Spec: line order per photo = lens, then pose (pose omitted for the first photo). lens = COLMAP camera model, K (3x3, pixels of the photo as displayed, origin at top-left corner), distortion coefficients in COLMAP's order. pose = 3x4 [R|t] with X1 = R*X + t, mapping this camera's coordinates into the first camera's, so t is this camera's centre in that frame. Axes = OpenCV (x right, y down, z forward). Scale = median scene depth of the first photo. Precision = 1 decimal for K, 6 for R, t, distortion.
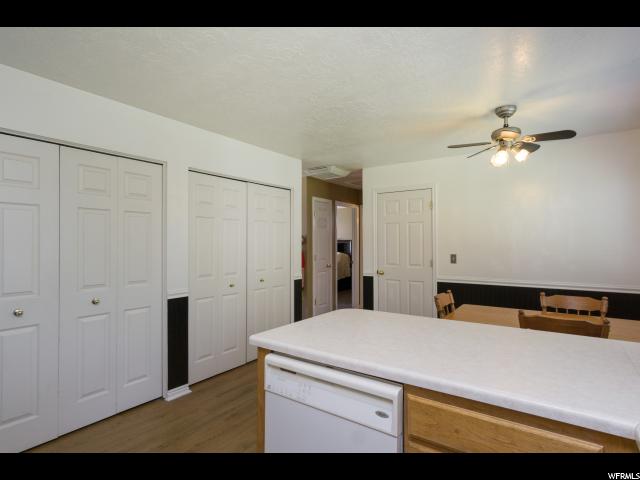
lens RADIAL K [[343.1, 0, 316.5], [0, 343.1, 240.7], [0, 0, 1]] dist [-0.000570, -0.000154]
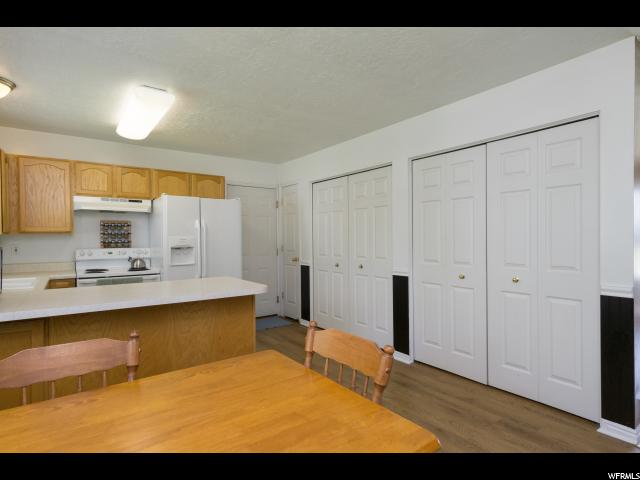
lens RADIAL K [[343.1, 0, 323.1], [0, 343.1, 240.1], [0, 0, 1]] dist [-0.000570, -0.000154]
pose [[-0.309533, 0.006098, -0.950869, 0.788776], [0.015270, 0.999882, 0.001442, 0.036050], [0.950766, -0.014073, -0.309590, 1.114184]]
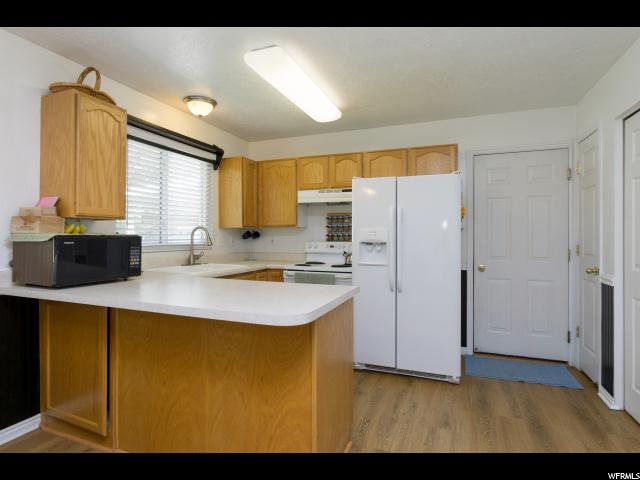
lens RADIAL K [[343.1, 0, 316.3], [0, 343.1, 236.8], [0, 0, 1]] dist [-0.000570, -0.000154]
pose [[-0.969515, -0.002526, -0.245018, 0.155497], [-0.001012, 0.999980, -0.006306, 0.047299], [0.245029, -0.005866, -0.969498, 1.163061]]
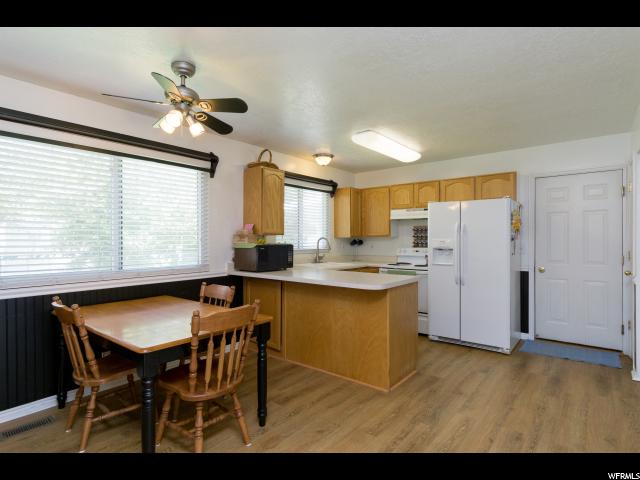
lens RADIAL K [[343.1, 0, 318.7], [0, 343.1, 236.8], [0, 0, 1]] dist [-0.000570, -0.000154]
pose [[-0.998485, -0.000248, 0.055030, 0.175890], [-0.001259, 0.999831, -0.018329, 0.034715], [-0.055016, -0.018370, -0.998316, 1.647969]]
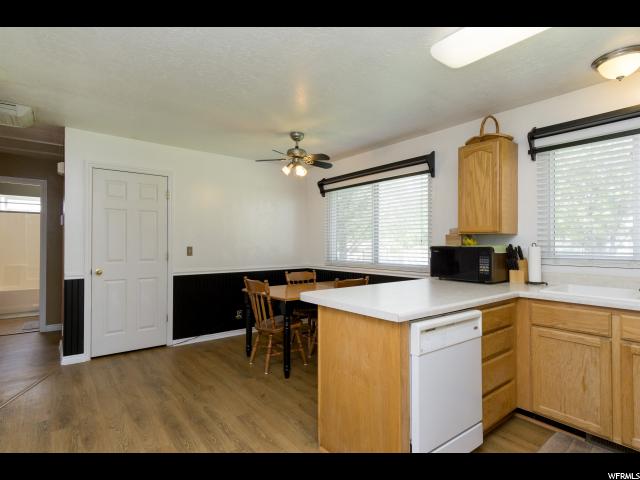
lens RADIAL K [[343.1, 0, 317.7], [0, 343.1, 242.3], [0, 0, 1]] dist [-0.000570, -0.000154]
pose [[0.294853, 0.004531, 0.955532, -0.635546], [-0.010295, 0.999946, -0.001565, 0.033833], [-0.955487, -0.009376, 0.294884, 0.473783]]
